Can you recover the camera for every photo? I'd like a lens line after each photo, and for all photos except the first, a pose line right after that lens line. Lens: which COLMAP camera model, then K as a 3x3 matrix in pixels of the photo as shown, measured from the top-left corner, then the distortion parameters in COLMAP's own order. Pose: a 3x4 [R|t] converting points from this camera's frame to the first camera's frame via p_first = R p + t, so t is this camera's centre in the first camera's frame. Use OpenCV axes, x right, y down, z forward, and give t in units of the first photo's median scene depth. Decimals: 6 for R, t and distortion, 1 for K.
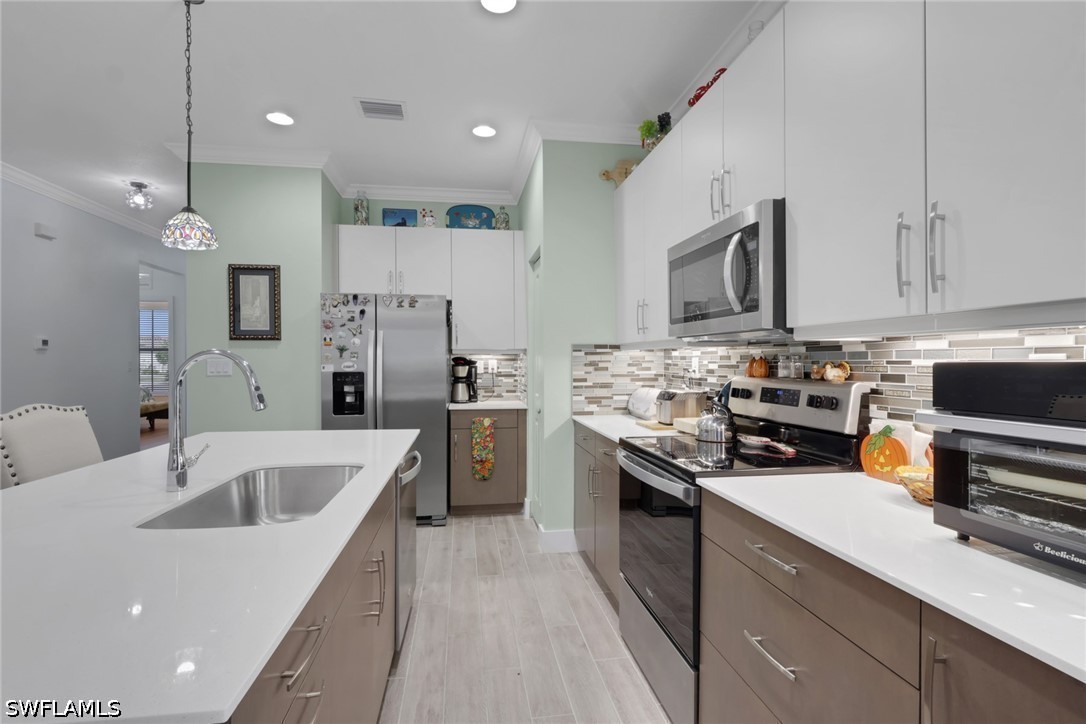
lens RADIAL K [[507.7, 0, 540.8], [0, 507.7, 356.5], [0, 0, 1]] dist [-0.001049, -0.000012]
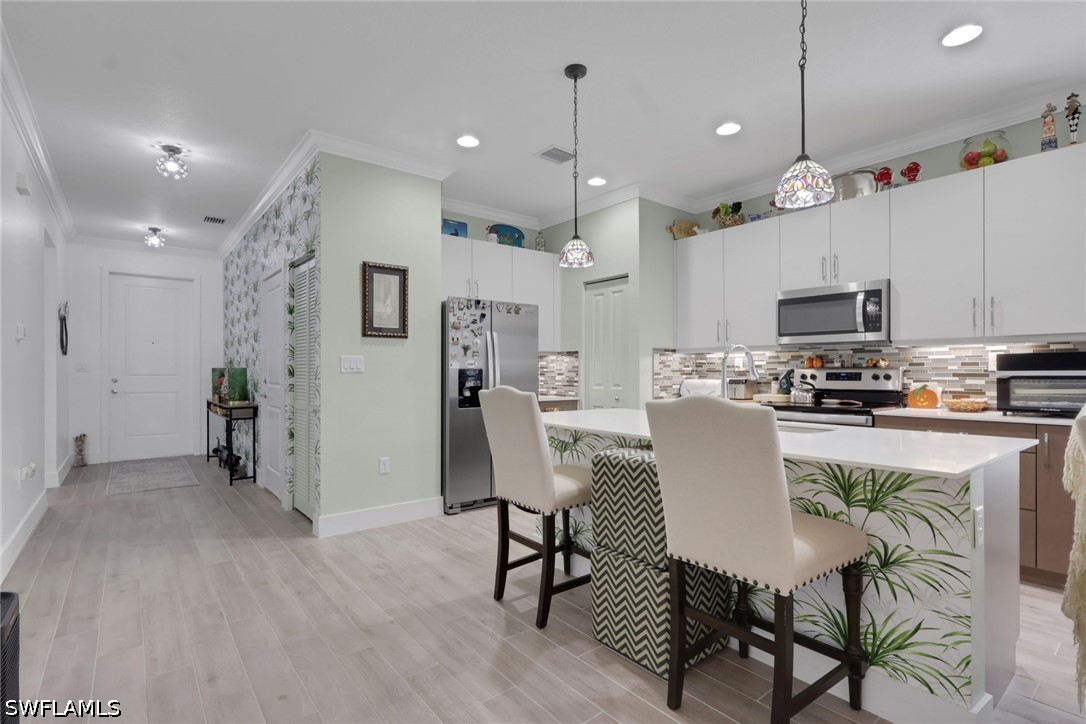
lens RADIAL K [[521.4, 0, 539.7], [0, 521.4, 370.1], [0, 0, 1]] dist [0.002122, 0.000027]
pose [[0.867904, 0.001590, 0.496730, -0.863876], [-0.003802, 0.999987, 0.003442, 0.030481], [-0.496718, -0.004876, 0.867898, -0.075503]]
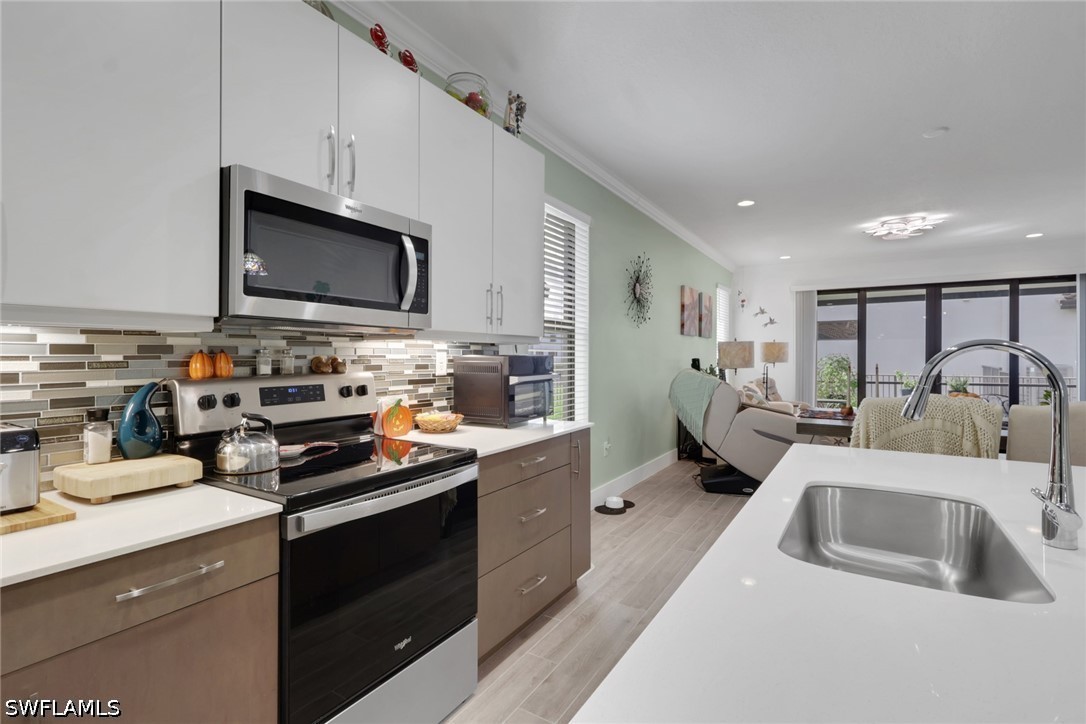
lens RADIAL K [[507.7, 0, 540.8], [0, 507.7, 356.5], [0, 0, 1]] dist [-0.001049, -0.000012]
pose [[-0.757622, -0.004805, 0.652676, -0.263204], [-0.009395, 0.999950, -0.003544, 0.005709], [-0.652626, -0.008817, -0.757629, 0.812078]]
